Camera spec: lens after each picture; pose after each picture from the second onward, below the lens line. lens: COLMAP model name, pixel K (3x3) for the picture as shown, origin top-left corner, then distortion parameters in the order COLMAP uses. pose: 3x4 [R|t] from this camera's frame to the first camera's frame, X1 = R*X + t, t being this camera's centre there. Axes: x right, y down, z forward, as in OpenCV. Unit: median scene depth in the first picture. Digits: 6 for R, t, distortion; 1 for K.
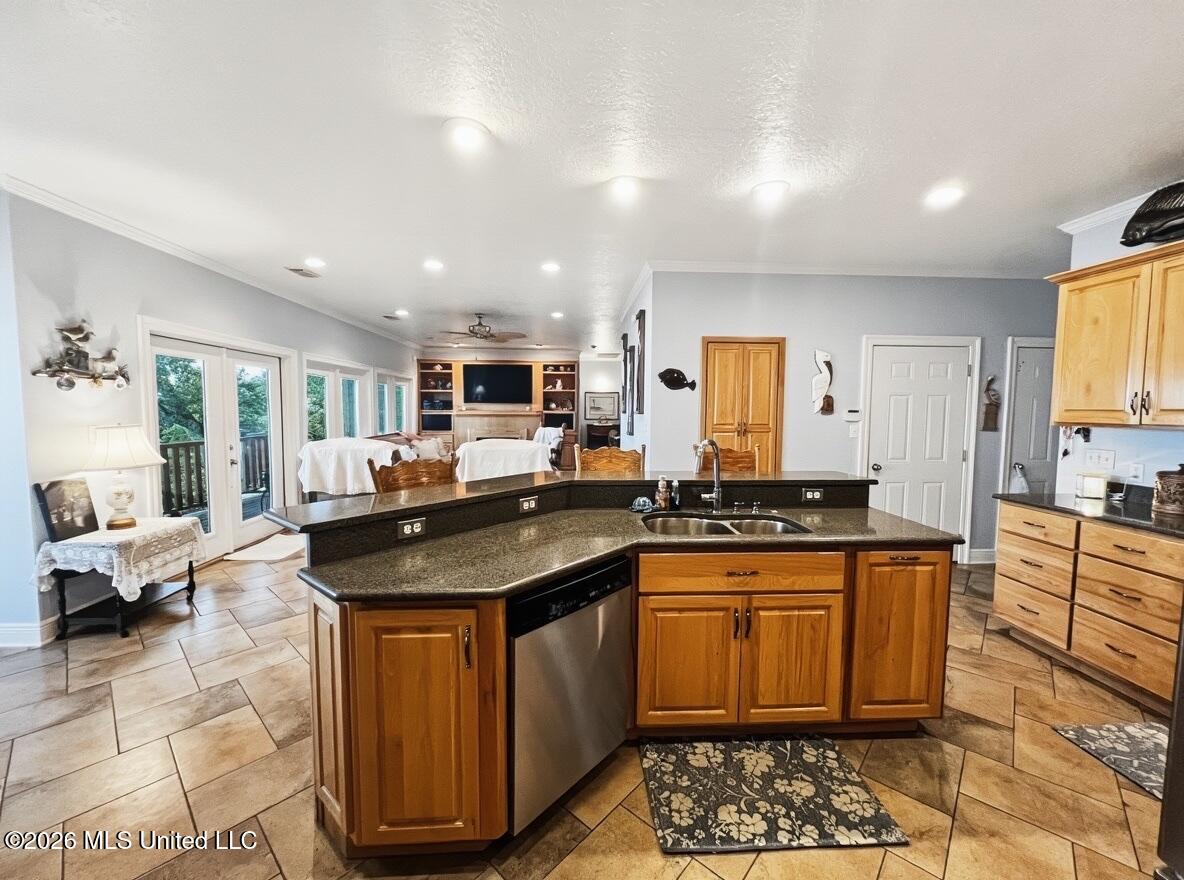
lens RADIAL K [[475.6, 0, 592.2], [0, 475.6, 438.1], [0, 0, 1]] dist [-0.000321, -0.001765]
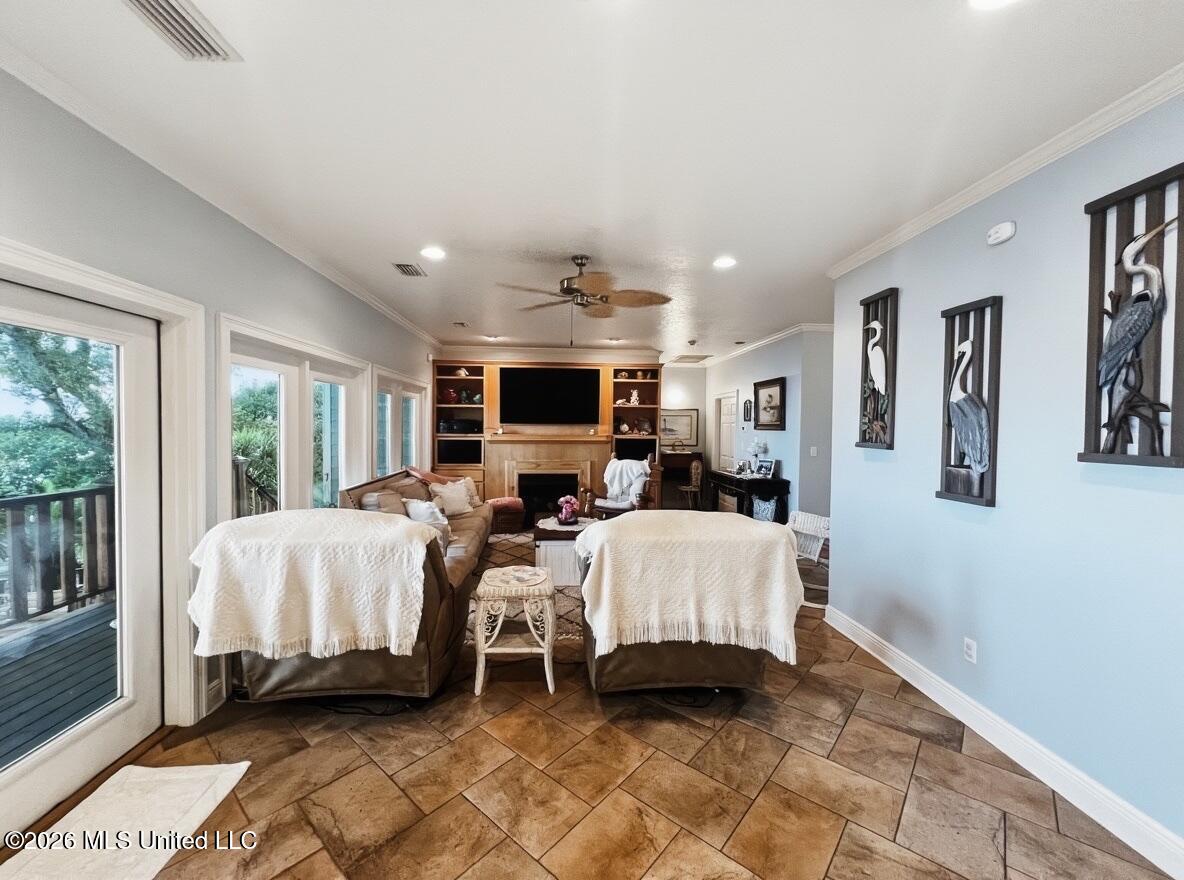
lens RADIAL K [[475.6, 0, 593.5], [0, 475.6, 436.7], [0, 0, 1]] dist [-0.000321, -0.001765]
pose [[0.999671, 0.000827, 0.025650, -0.151658], [0.000232, 0.999148, -0.041281, -0.026269], [-0.025662, 0.041273, 0.998818, 0.309973]]
